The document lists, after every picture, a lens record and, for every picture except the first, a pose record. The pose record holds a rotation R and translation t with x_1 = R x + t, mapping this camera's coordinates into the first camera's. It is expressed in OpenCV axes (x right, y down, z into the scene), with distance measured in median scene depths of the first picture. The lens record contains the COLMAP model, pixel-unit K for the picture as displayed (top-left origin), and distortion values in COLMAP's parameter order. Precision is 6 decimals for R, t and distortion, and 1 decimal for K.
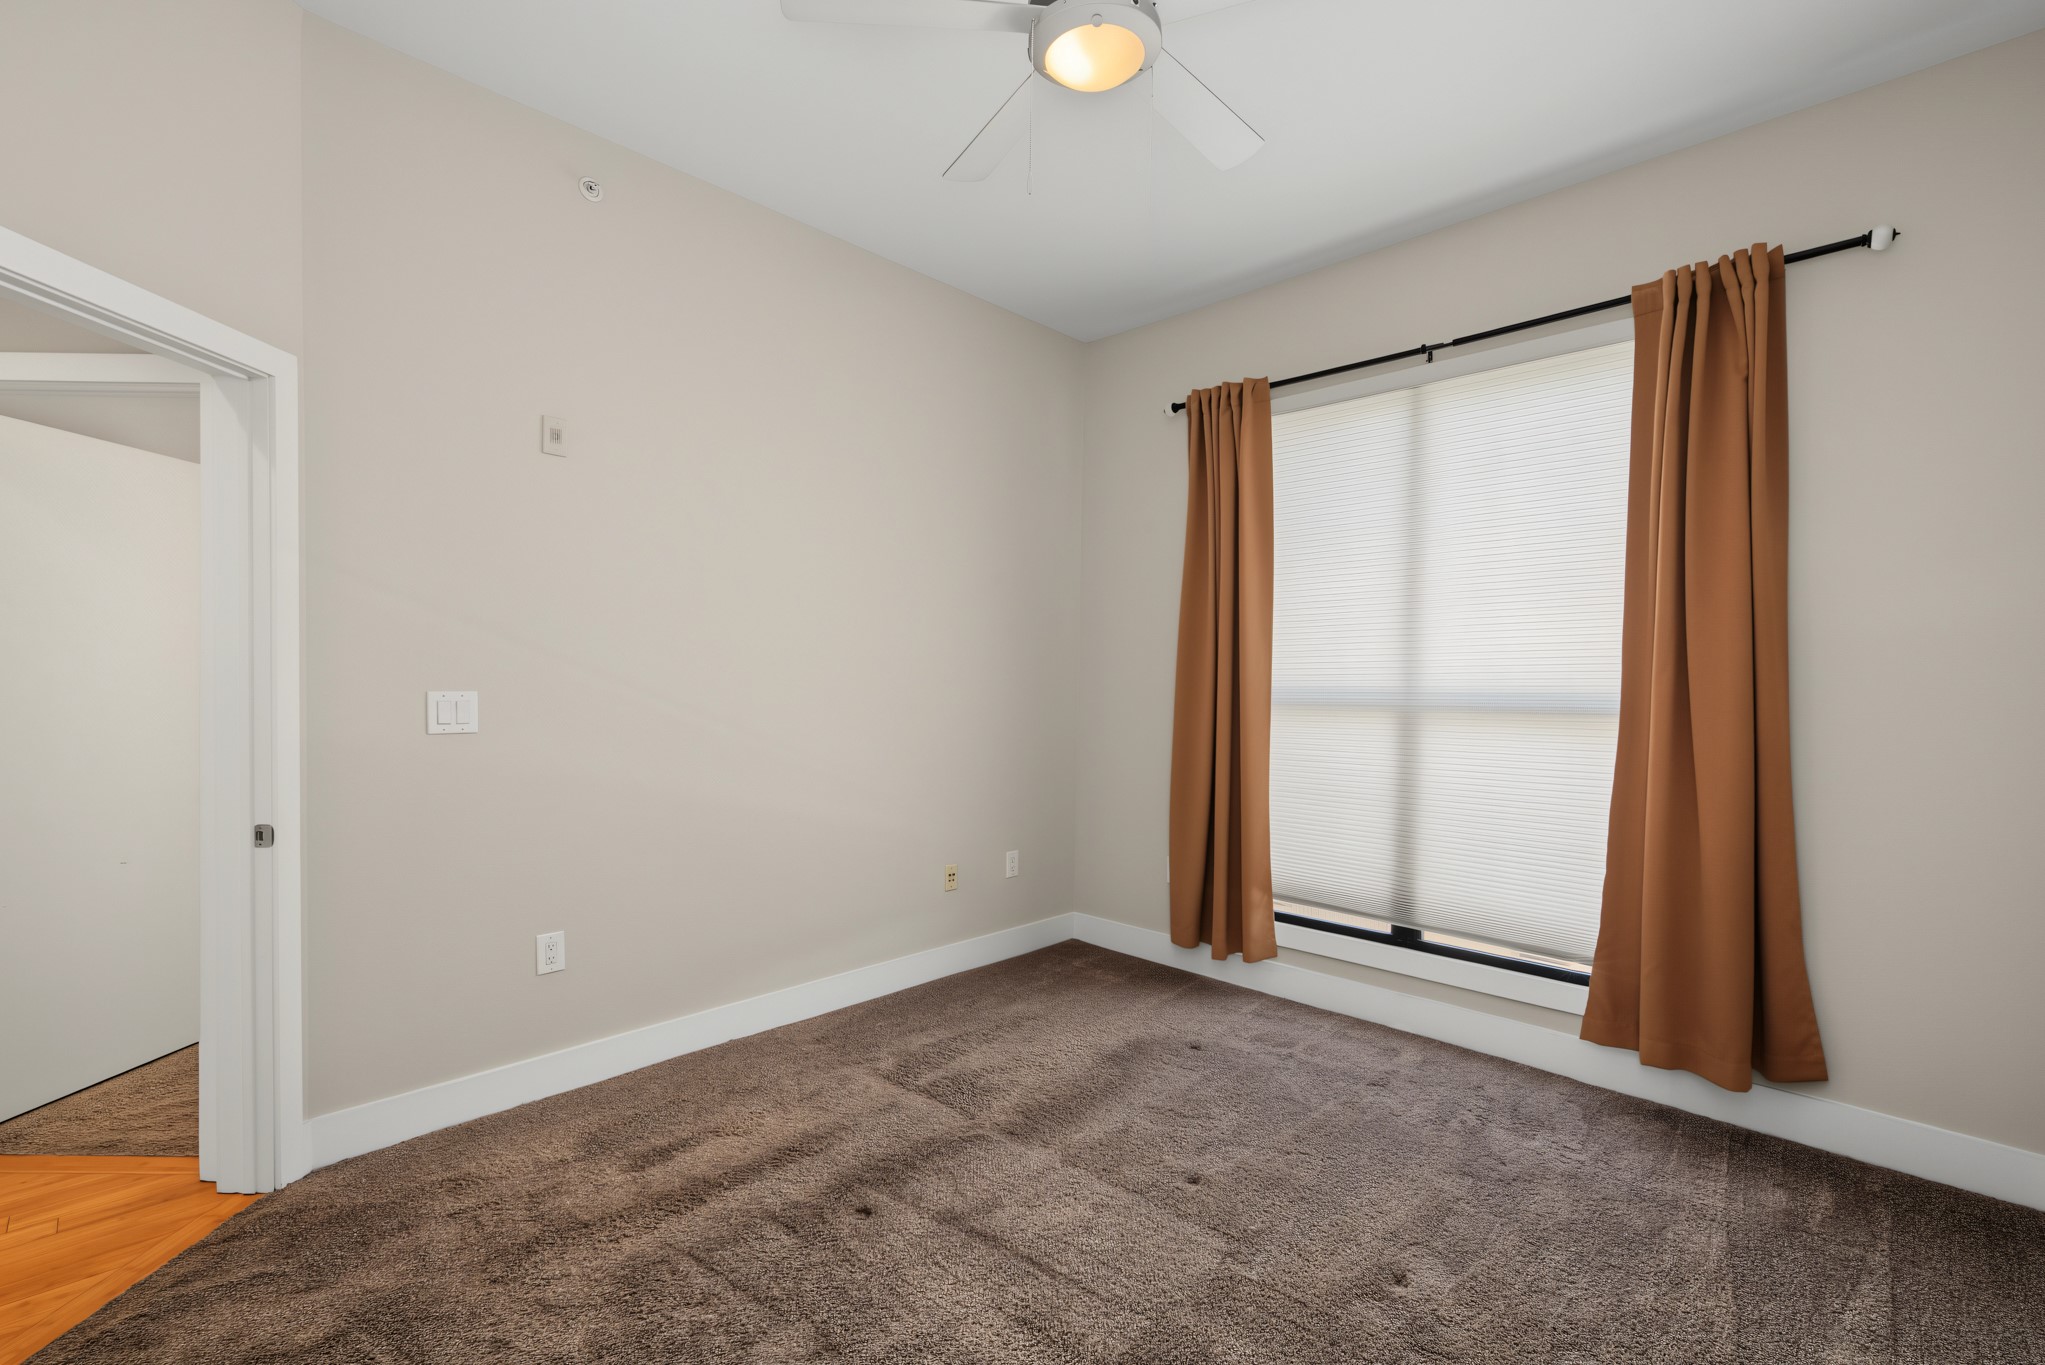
lens RADIAL K [[893.4, 0, 1030.1], [0, 893.4, 684.4], [0, 0, 1]] dist [0.003565, -0.000600]
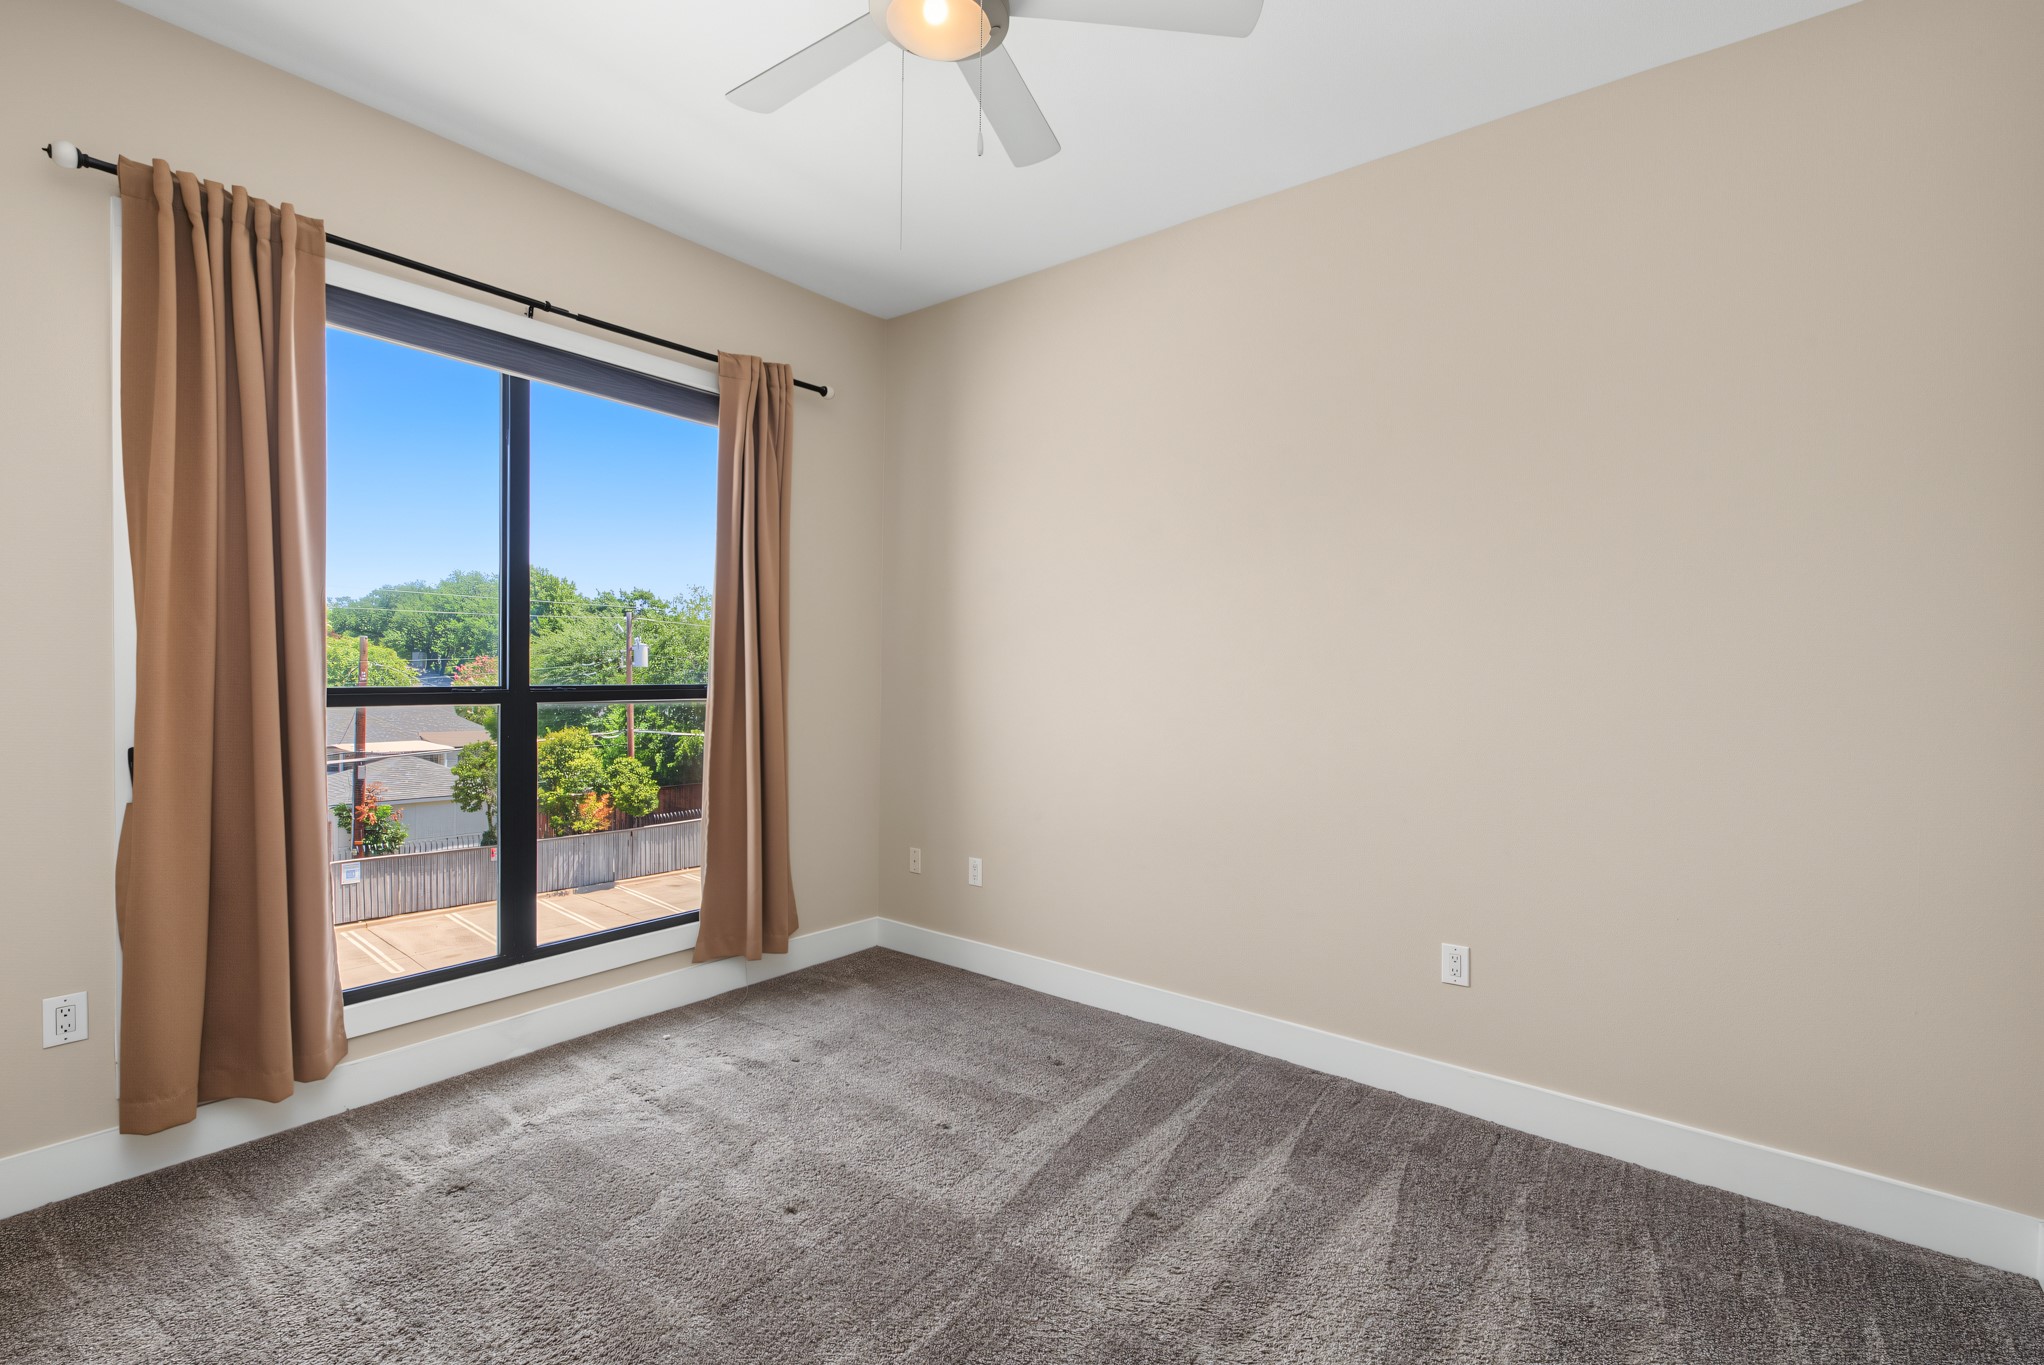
lens RADIAL K [[893.0, 0, 1029.6], [0, 893.0, 684.4], [0, 0, 1]] dist [0.003565, -0.000600]
pose [[-0.088014, -0.012139, 0.996045, -0.513194], [0.013498, 0.999819, 0.013377, 0.010961], [-0.996028, 0.014622, -0.087834, 0.567038]]
